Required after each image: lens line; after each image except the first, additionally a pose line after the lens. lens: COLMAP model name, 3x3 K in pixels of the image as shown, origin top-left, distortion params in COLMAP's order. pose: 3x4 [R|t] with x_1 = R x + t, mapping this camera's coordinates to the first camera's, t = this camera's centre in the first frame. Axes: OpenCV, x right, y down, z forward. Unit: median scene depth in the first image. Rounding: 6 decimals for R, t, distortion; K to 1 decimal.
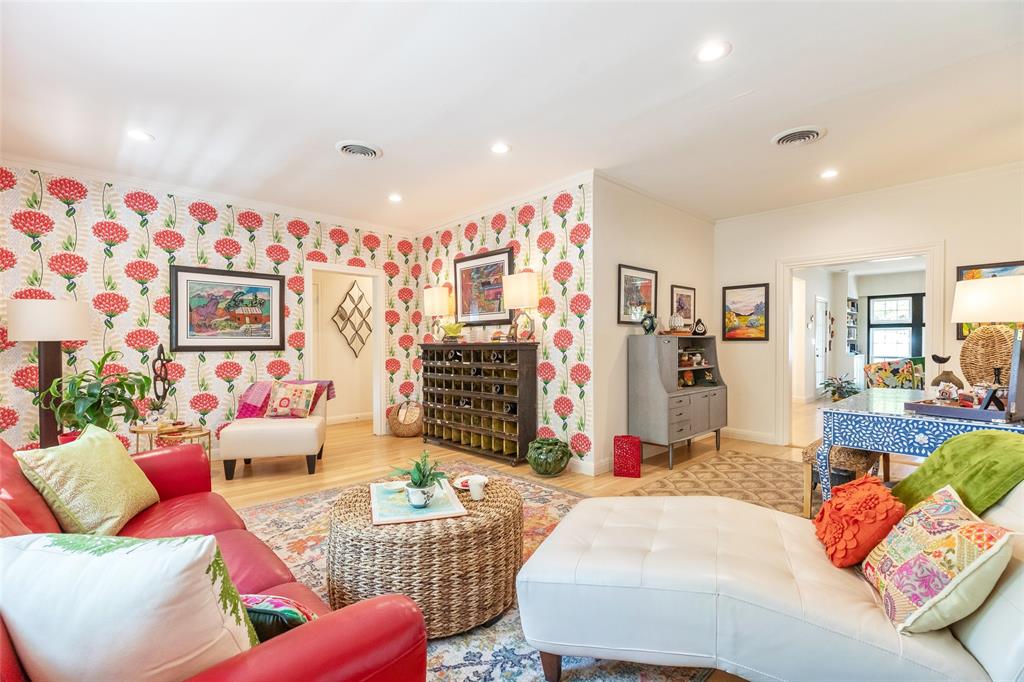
lens RADIAL K [[461.4, 0, 514.3], [0, 461.4, 339.6], [0, 0, 1]] dist [0.007504, -0.002640]
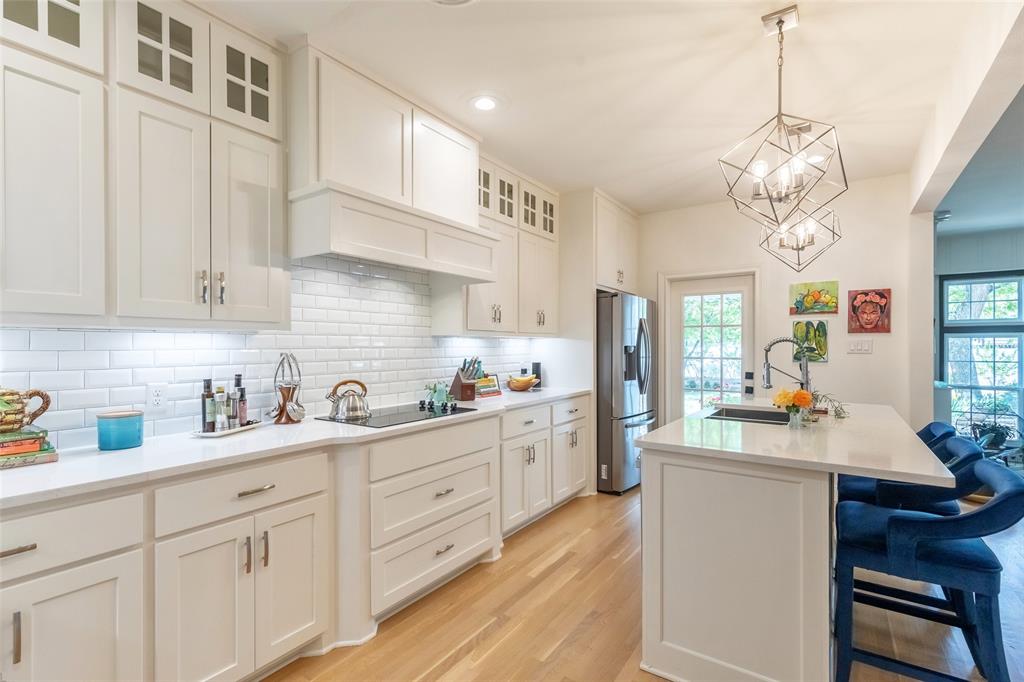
lens RADIAL K [[461.4, 0, 512.0], [0, 461.4, 347.4], [0, 0, 1]] dist [0.007504, -0.002640]
pose [[0.980718, 0.000459, 0.195429, 0.328098], [-0.001069, 0.999995, 0.003017, -0.019753], [-0.195426, -0.003168, 0.980713, 1.180709]]
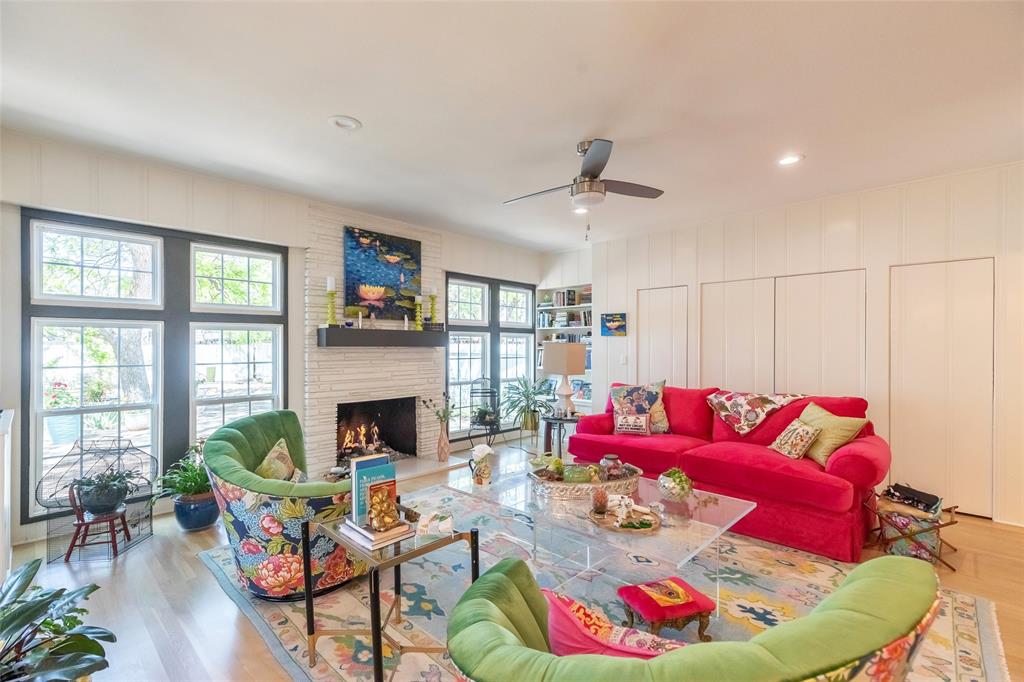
lens RADIAL K [[461.4, 0, 510.5], [0, 461.4, 344.7], [0, 0, 1]] dist [0.007504, -0.002640]
pose [[-0.047799, -0.000228, 0.998857, 0.965105], [-0.006913, 0.999976, -0.000103, -0.019160], [-0.998833, -0.006910, -0.047799, 1.494079]]
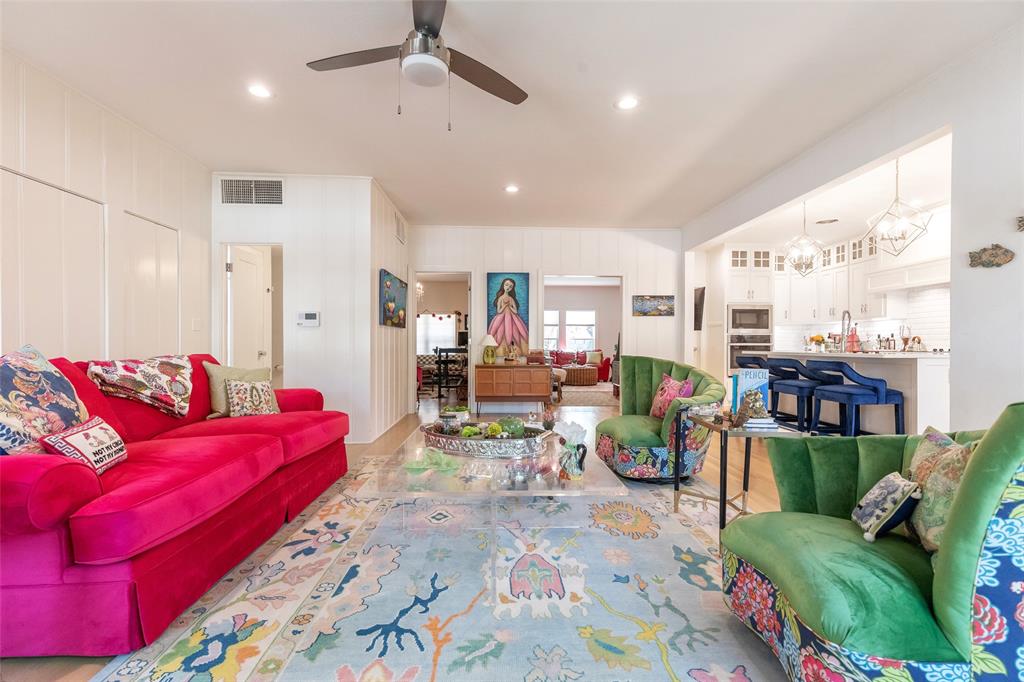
lens RADIAL K [[461.4, 0, 512.4], [0, 461.4, 344.9], [0, 0, 1]] dist [0.007504, -0.002640]
pose [[-0.659754, -0.003634, -0.751473, 1.856283], [-0.001332, 0.999992, -0.003667, 0.046309], [0.751480, -0.001418, -0.659754, 1.714725]]
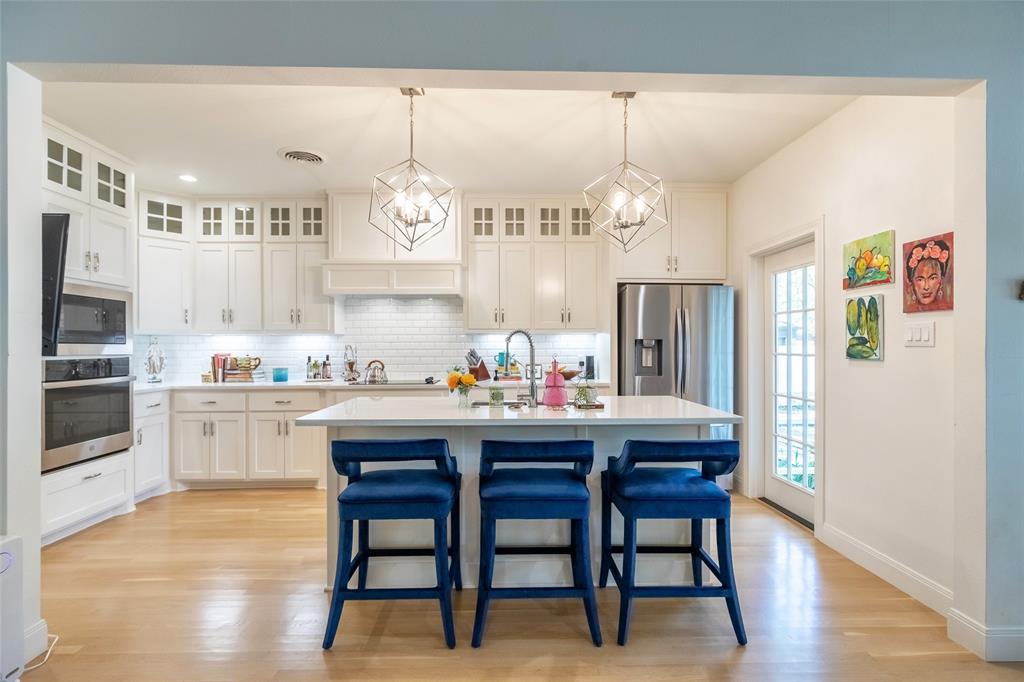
lens RADIAL K [[477.3, 0, 513.2], [0, 477.3, 346.8], [0, 0, 1]] dist [-0.004790, -0.000160]
pose [[0.743164, -0.000332, -0.669109, 1.063926], [0.002201, 0.999996, 0.001948, -0.009548], [0.669106, -0.002921, 0.743161, 1.202901]]
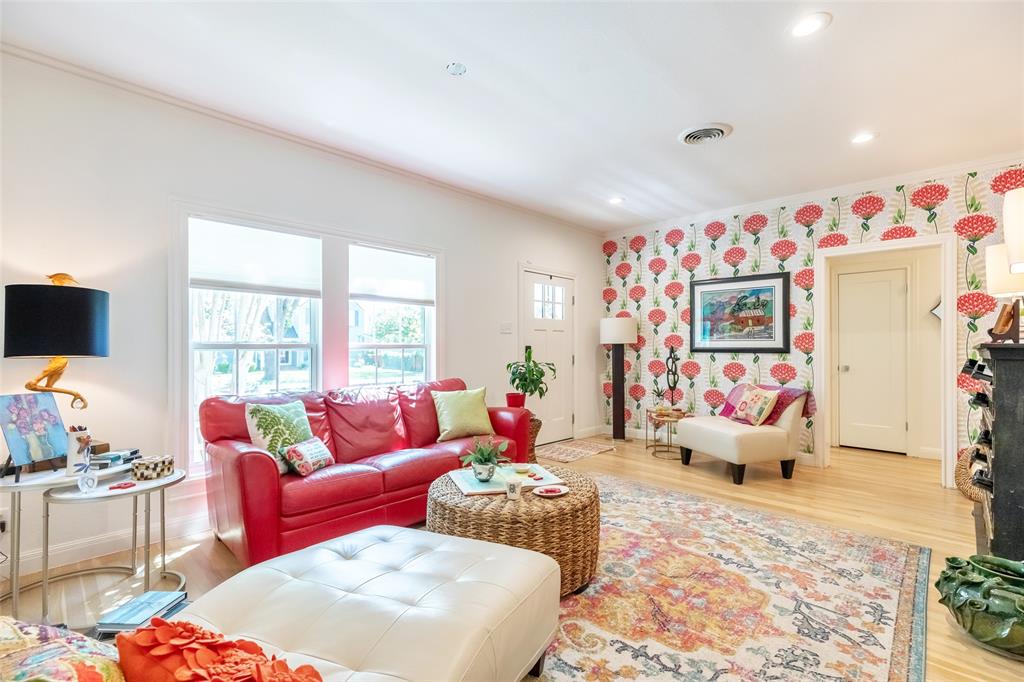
lens RADIAL K [[461.4, 0, 509.3], [0, 461.4, 341.2], [0, 0, 1]] dist [0.007504, -0.002640]
pose [[0.028382, -0.007798, -0.999567, 0.418824], [0.006570, 0.999949, -0.007614, 0.003060], [0.999576, -0.006351, 0.028432, 0.434003]]
